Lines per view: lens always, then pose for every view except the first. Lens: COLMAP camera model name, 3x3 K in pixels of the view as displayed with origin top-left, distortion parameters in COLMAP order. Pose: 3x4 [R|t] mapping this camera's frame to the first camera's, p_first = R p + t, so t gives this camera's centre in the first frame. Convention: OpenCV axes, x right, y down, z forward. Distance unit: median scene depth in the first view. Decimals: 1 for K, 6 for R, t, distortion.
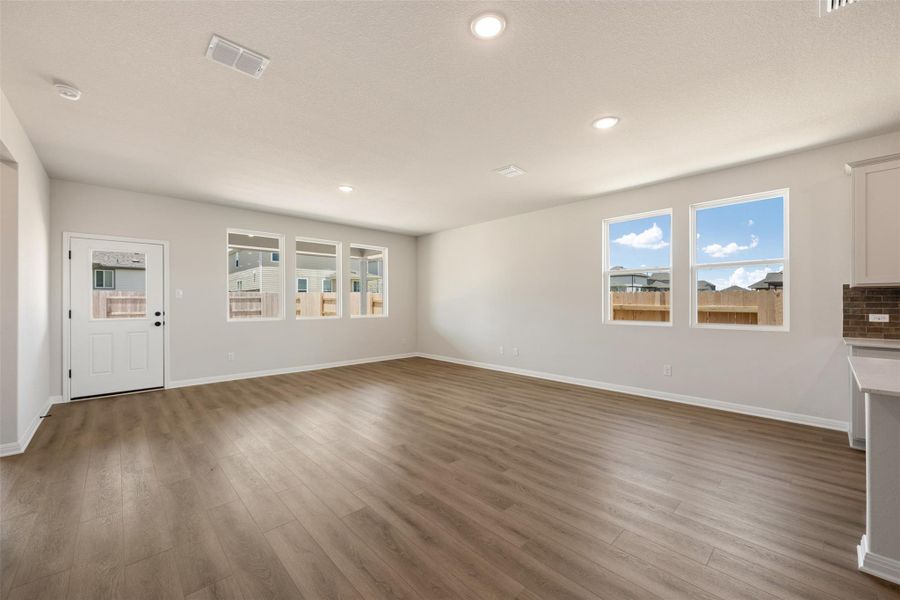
lens RADIAL K [[356.7, 0, 449.8], [0, 356.7, 302.9], [0, 0, 1]] dist [-0.002606, 0.000002]
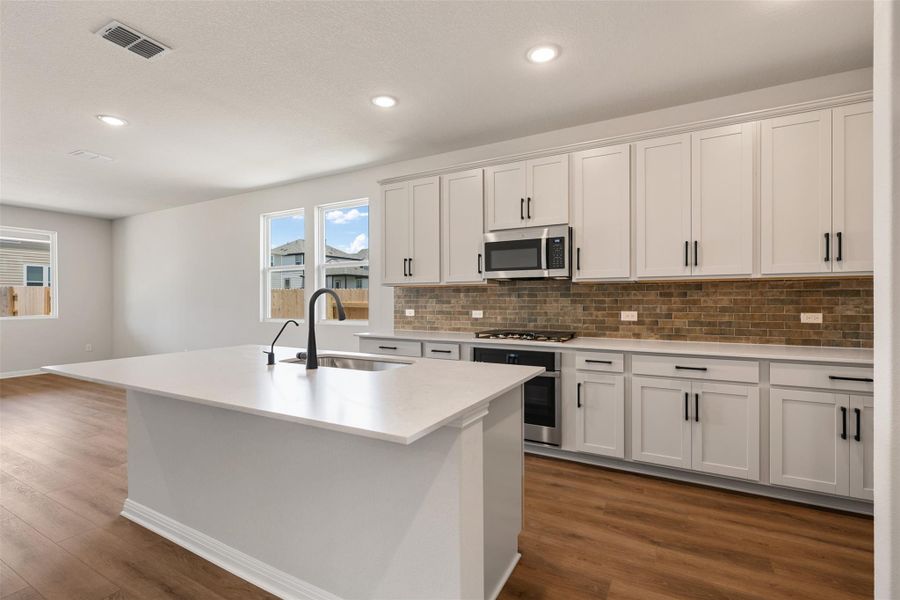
lens RADIAL K [[416.5, 0, 447.3], [0, 416.5, 297.5], [0, 0, 1]] dist [0.002768, 0.000478]
pose [[0.953340, -0.000853, 0.301898, 0.711194], [0.002396, 0.999986, -0.004739, -0.000885], [-0.301890, 0.005241, 0.953328, -0.292479]]
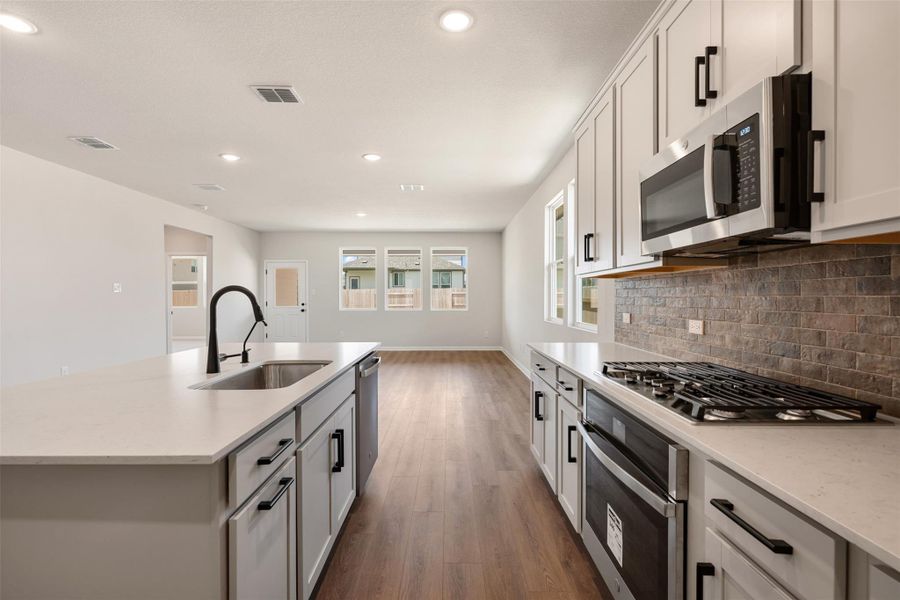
lens RADIAL K [[416.5, 0, 445.5], [0, 416.5, 303.3], [0, 0, 1]] dist [0.002768, 0.000478]
pose [[0.725065, 0.008165, -0.688632, 1.207063], [0.002421, 0.999893, 0.014405, -0.002150], [0.688676, -0.012111, 0.724968, 0.065012]]
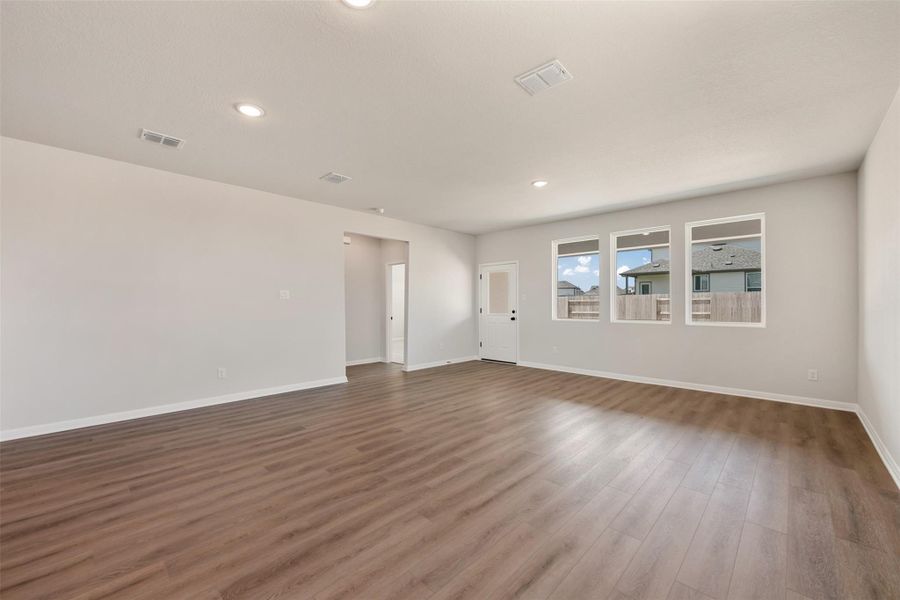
lens RADIAL K [[356.7, 0, 448.4], [0, 356.7, 306.0], [0, 0, 1]] dist [-0.002606, 0.000002]
pose [[0.048625, 0.005385, -0.998803, 0.741785], [0.001898, 0.999983, 0.005484, -0.001850], [0.998815, -0.002162, 0.048614, 0.812534]]
